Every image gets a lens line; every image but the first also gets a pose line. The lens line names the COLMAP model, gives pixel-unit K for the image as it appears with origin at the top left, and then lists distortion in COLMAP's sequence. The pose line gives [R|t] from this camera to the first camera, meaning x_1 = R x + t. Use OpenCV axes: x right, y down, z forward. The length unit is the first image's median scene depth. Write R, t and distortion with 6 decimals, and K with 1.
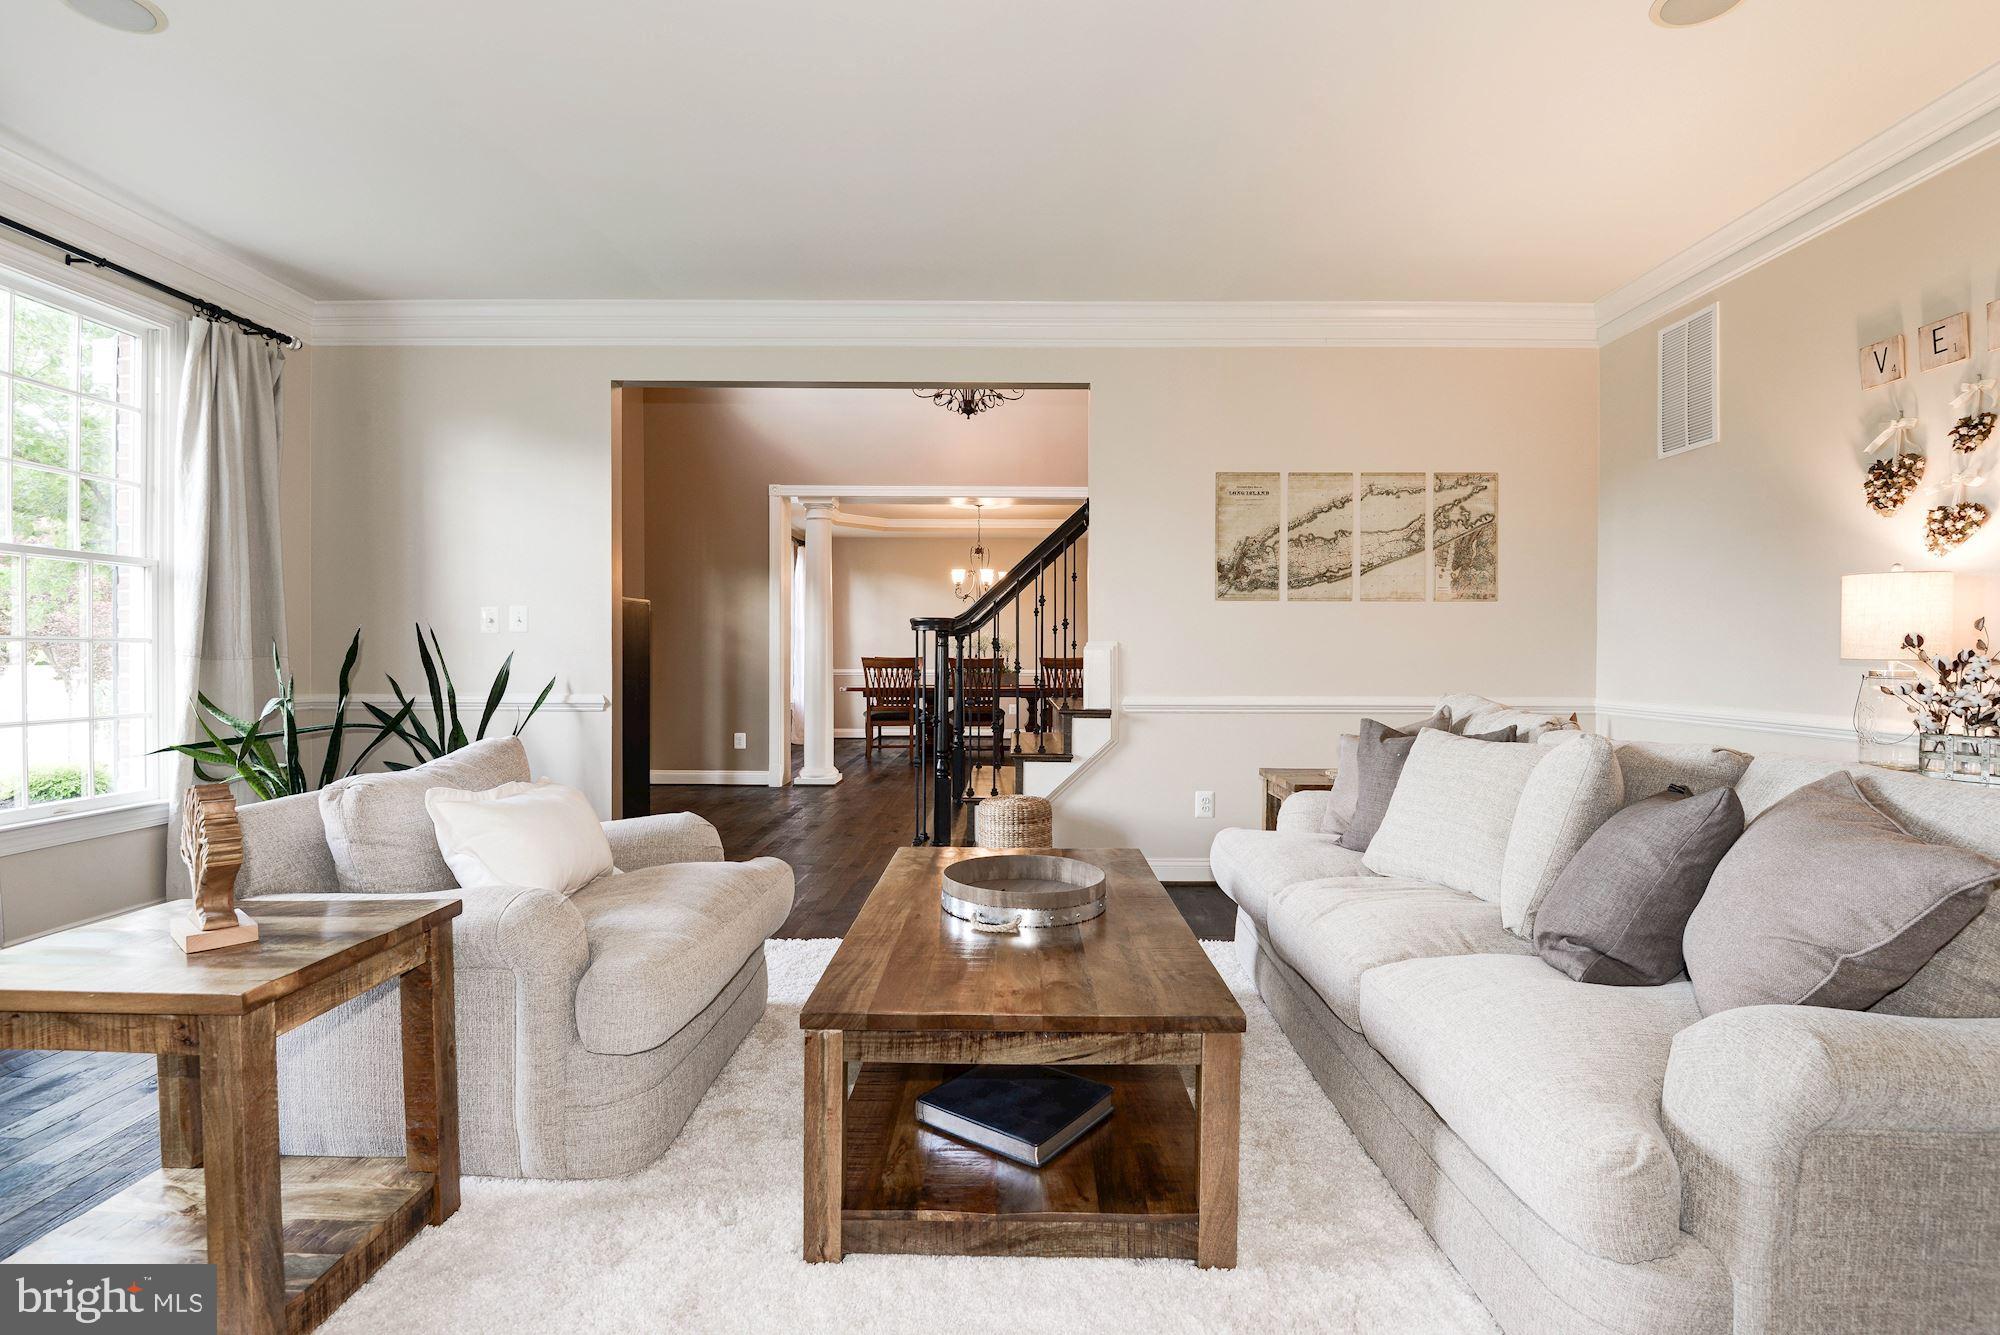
lens RADIAL K [[928.7, 0, 995.2], [0, 928.7, 659.0], [0, 0, 1]] dist [-0.001209, -0.010045]
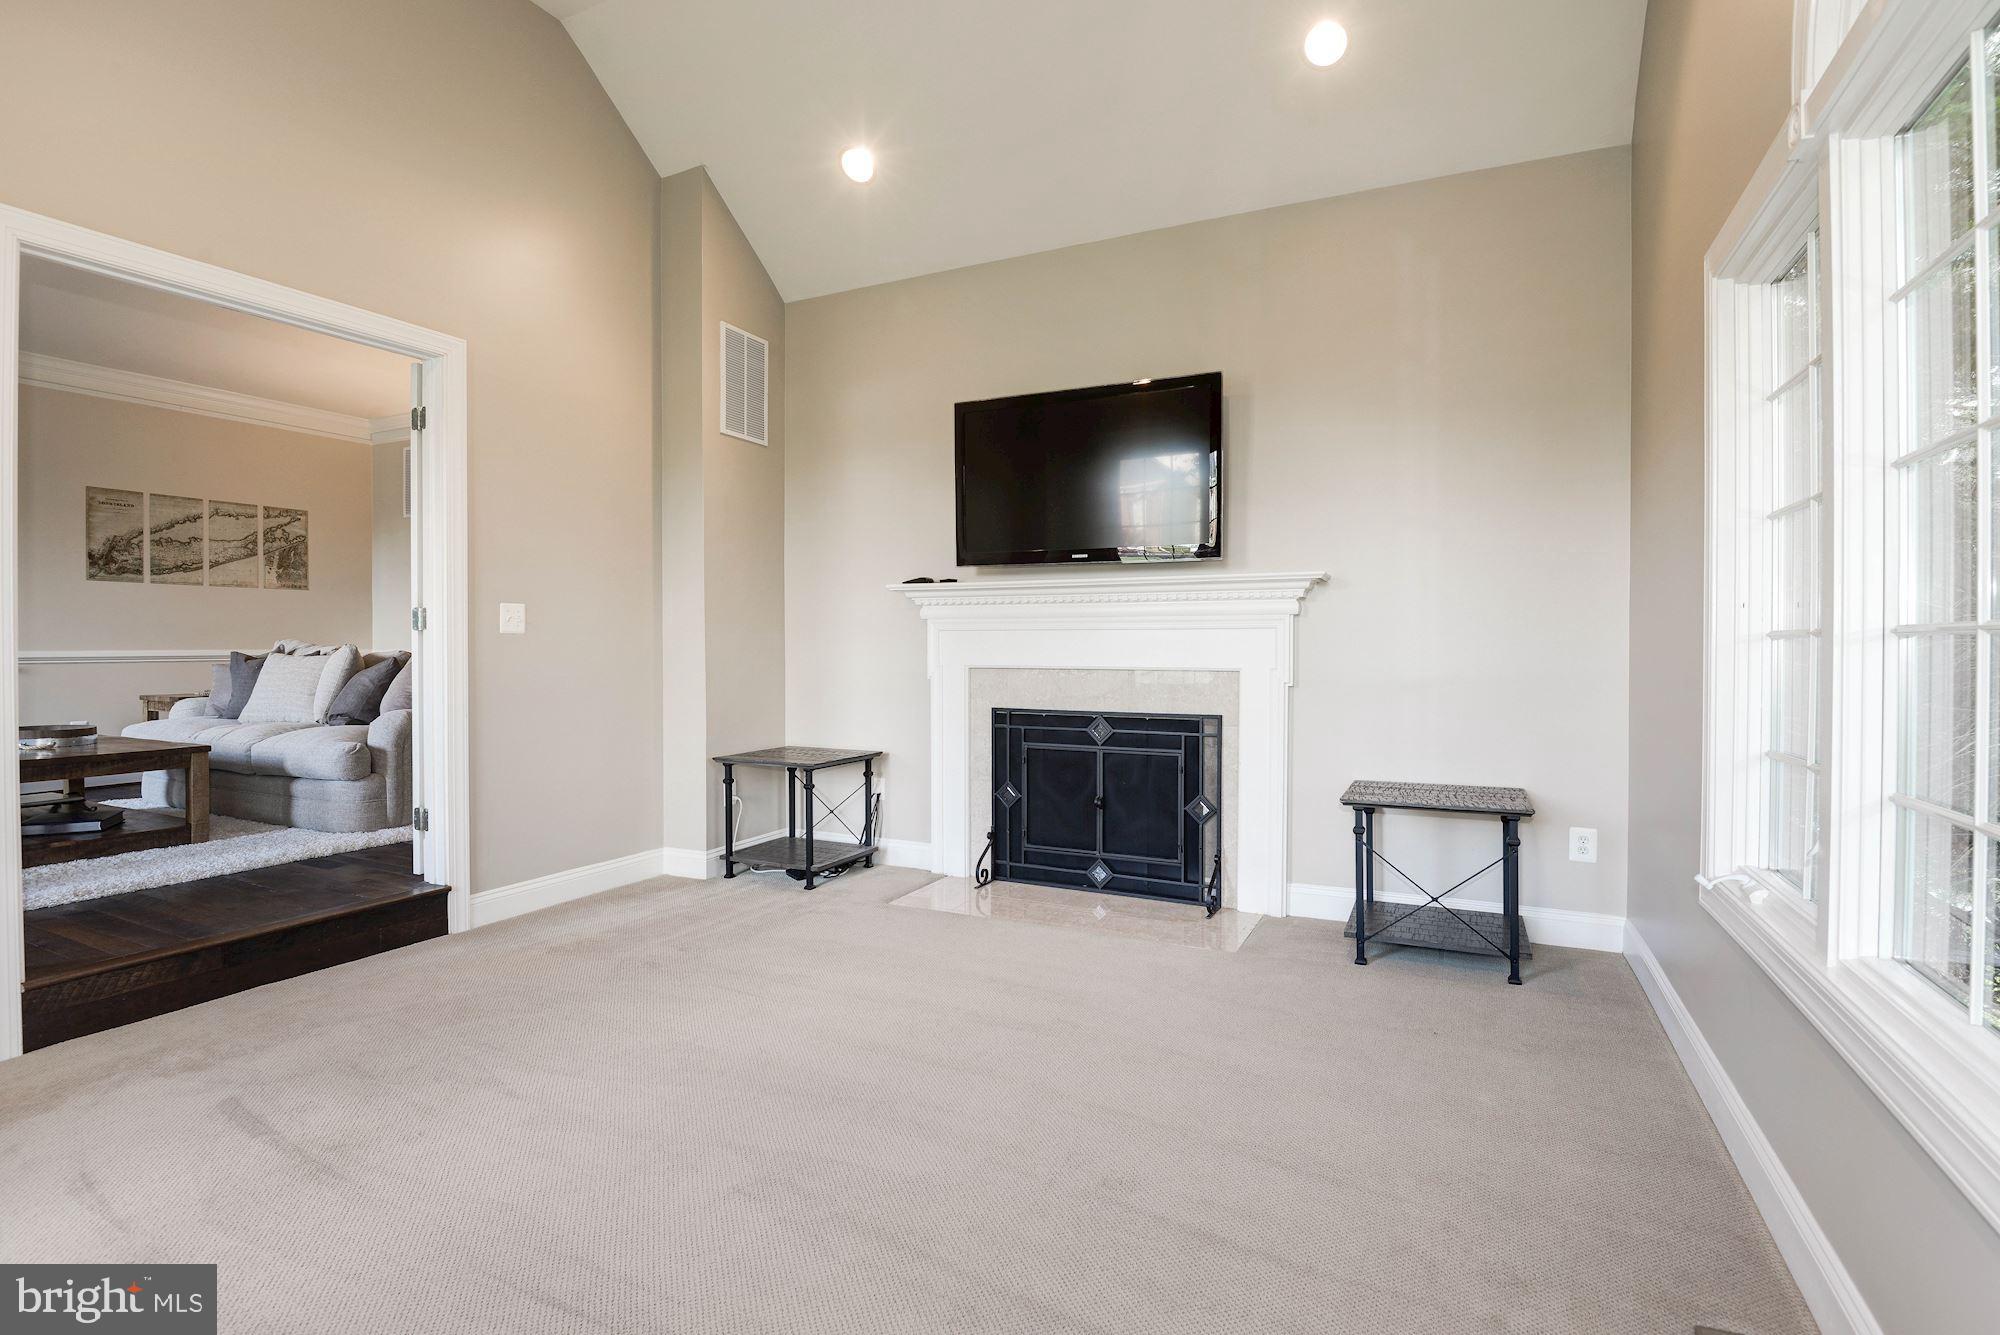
lens RADIAL K [[928.7, 0, 995.2], [0, 928.7, 659.0], [0, 0, 1]] dist [-0.001209, -0.010045]
pose [[0.421285, -0.017531, 0.906759, -0.425621], [0.007337, 0.999846, 0.015922, 0.041353], [-0.906899, -0.000055, 0.421348, -0.777475]]
